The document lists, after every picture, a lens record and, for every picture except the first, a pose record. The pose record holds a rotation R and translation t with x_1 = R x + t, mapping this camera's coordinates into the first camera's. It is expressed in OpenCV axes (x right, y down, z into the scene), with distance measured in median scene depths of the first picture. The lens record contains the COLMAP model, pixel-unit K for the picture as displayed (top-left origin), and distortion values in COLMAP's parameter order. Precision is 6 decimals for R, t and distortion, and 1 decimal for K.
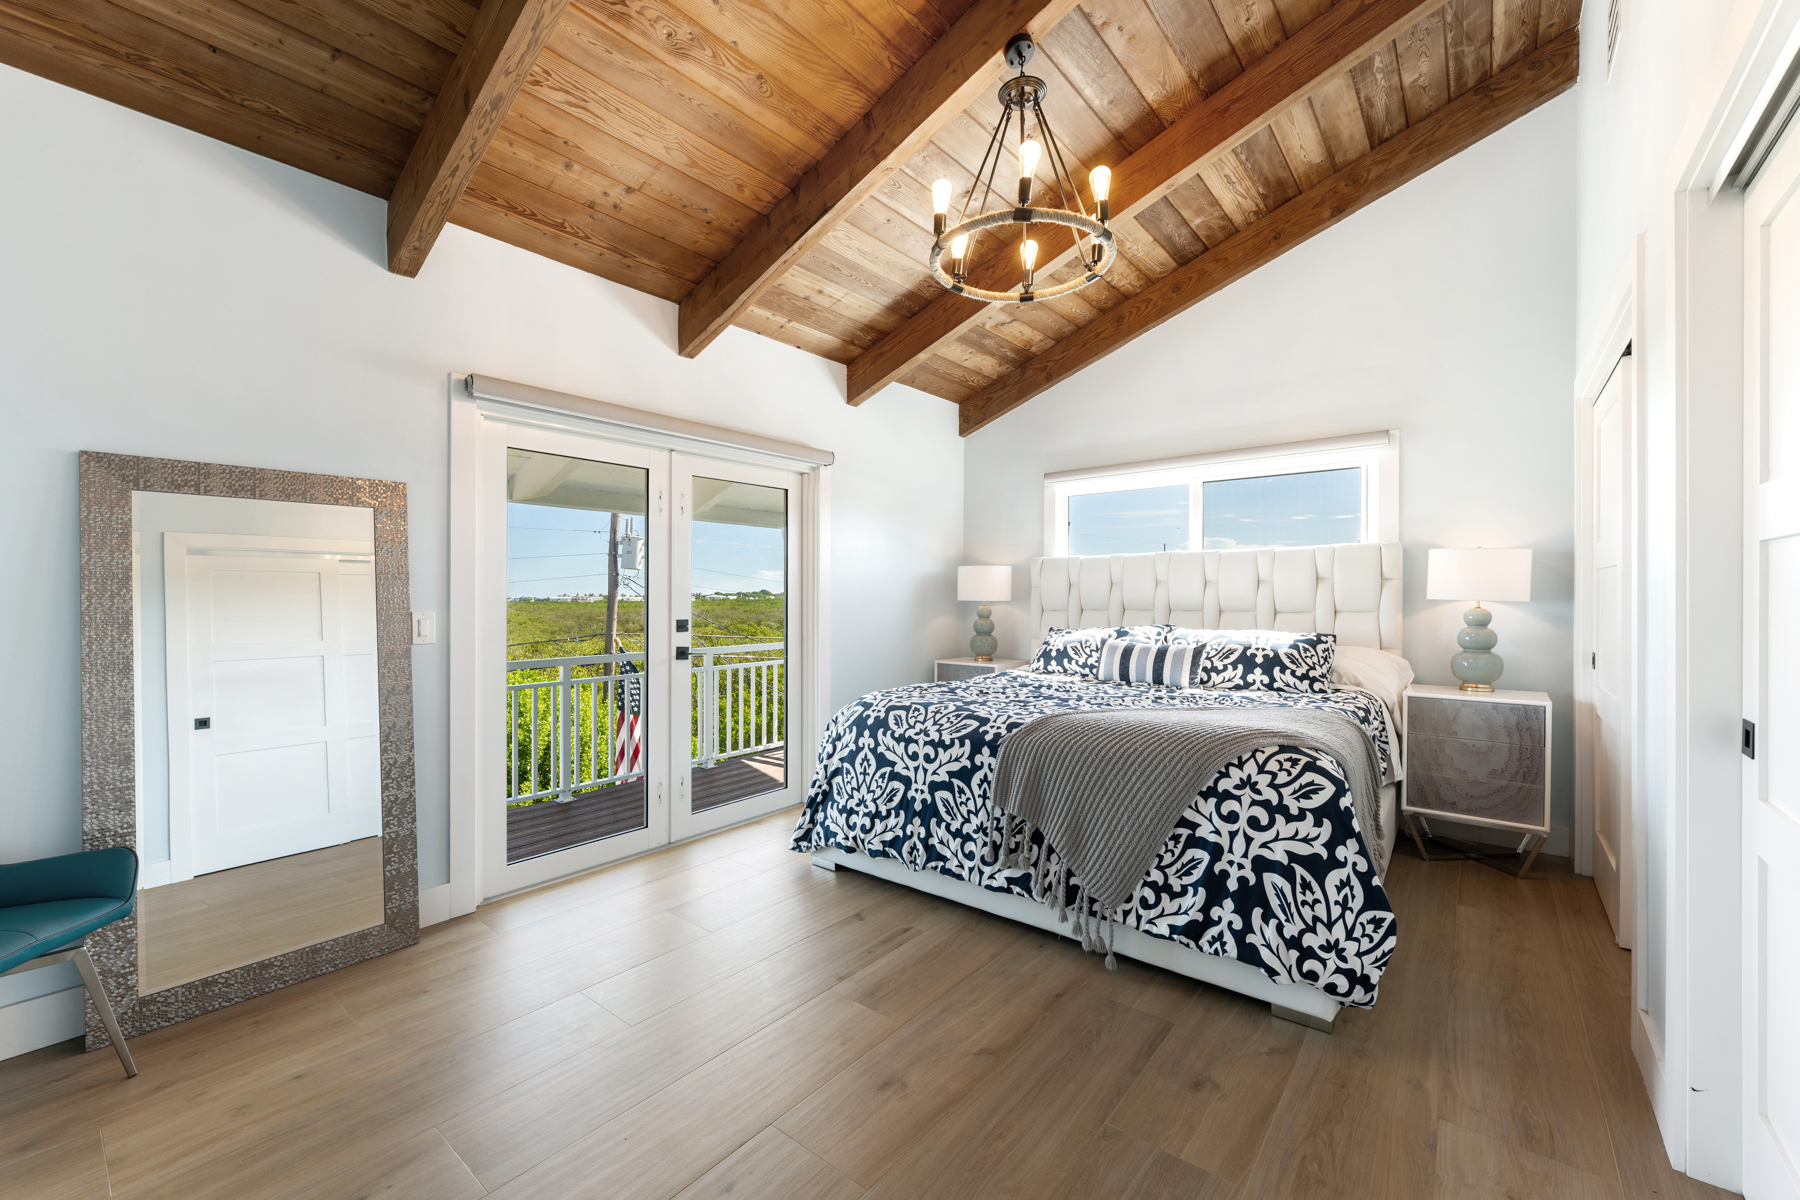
lens RADIAL K [[742.1, 0, 900.0], [0, 742.1, 600.0], [0, 0, 1]] dist [-0.001637, 0.000365]
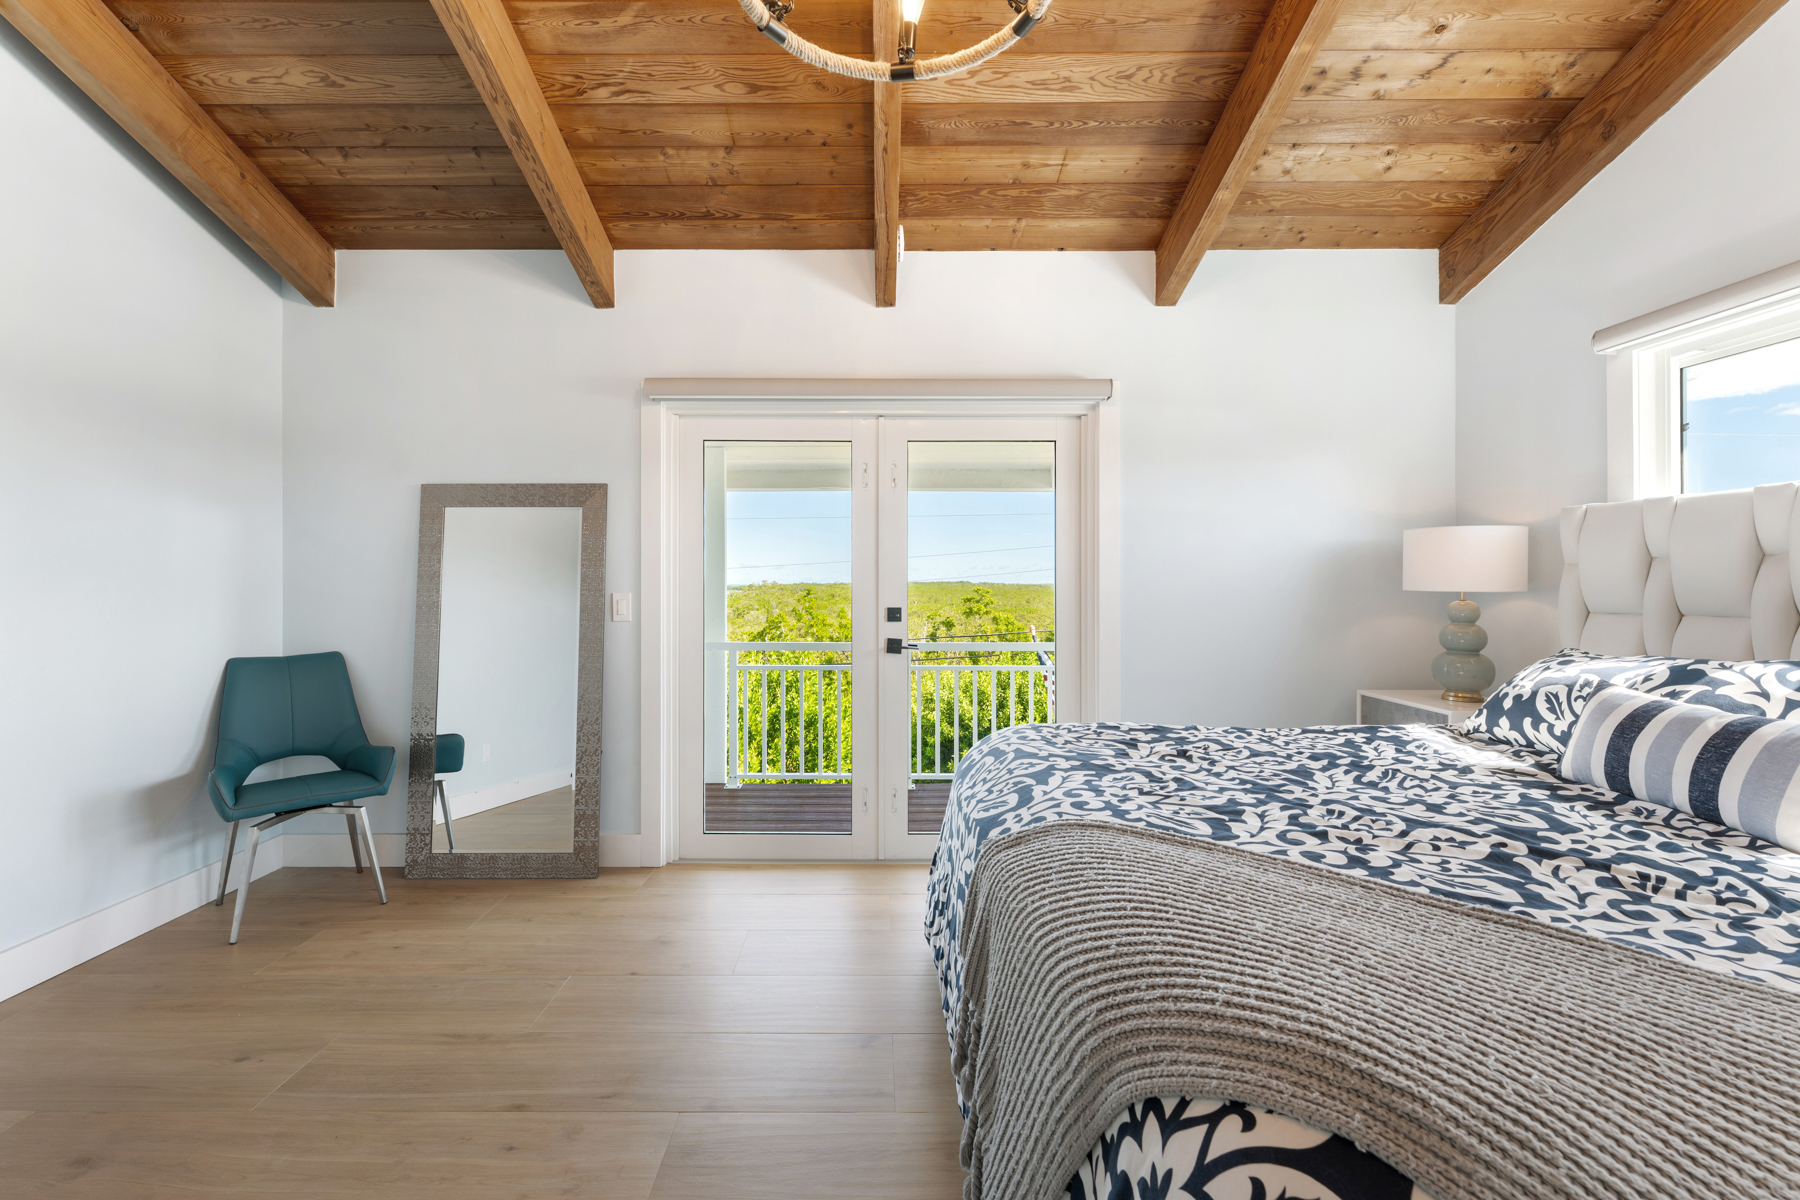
lens RADIAL K [[754.7, 0, 899.9], [0, 754.7, 577.7], [0, 0, 1]] dist [-0.001230, -0.000058]
pose [[0.617568, 0.000636, -0.786518, 0.357472], [-0.007870, 0.999955, -0.005370, -0.003441], [0.786478, 0.009507, 0.617545, 0.398231]]
